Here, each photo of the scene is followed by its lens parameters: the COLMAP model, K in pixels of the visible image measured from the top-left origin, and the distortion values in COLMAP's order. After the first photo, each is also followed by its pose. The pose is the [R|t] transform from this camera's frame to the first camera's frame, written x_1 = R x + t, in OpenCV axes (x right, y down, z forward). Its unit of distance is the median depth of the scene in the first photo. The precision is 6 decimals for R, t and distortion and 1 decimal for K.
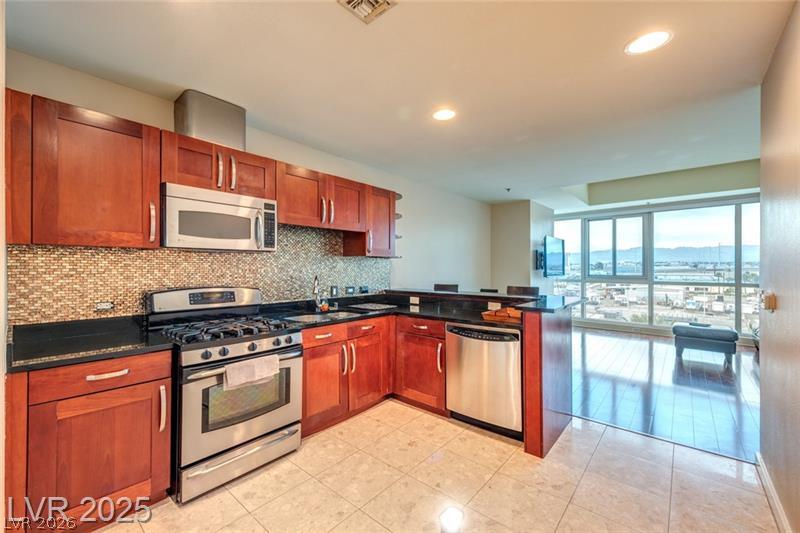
lens RADIAL K [[330.6, 0, 337.5], [0, 330.6, 268.0], [0, 0, 1]] dist [0.001273, 0.000290]
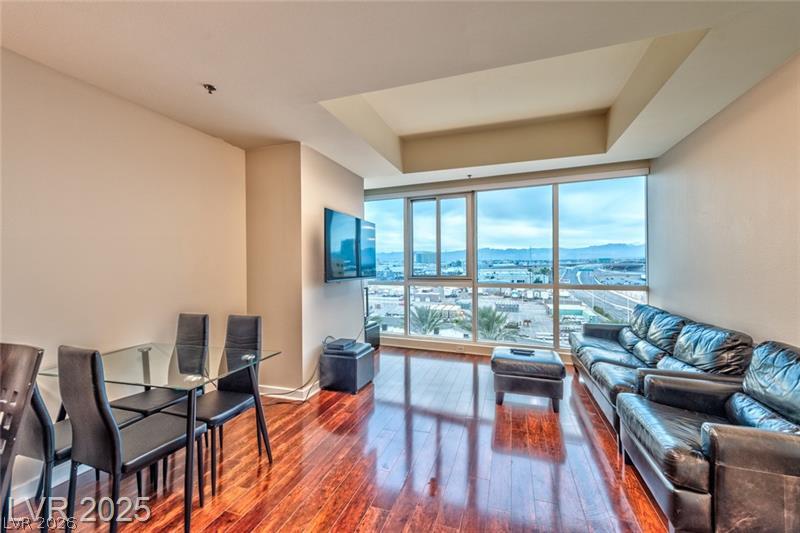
lens RADIAL K [[323.7, 0, 400.0], [0, 323.7, 266.5], [0, 0, 1]] dist [0.001629, -0.000004]
pose [[0.888714, -0.007219, 0.458405, 0.329155], [0.007326, 0.999972, 0.001547, 0.000301], [-0.458404, 0.001984, 0.888742, 0.304138]]
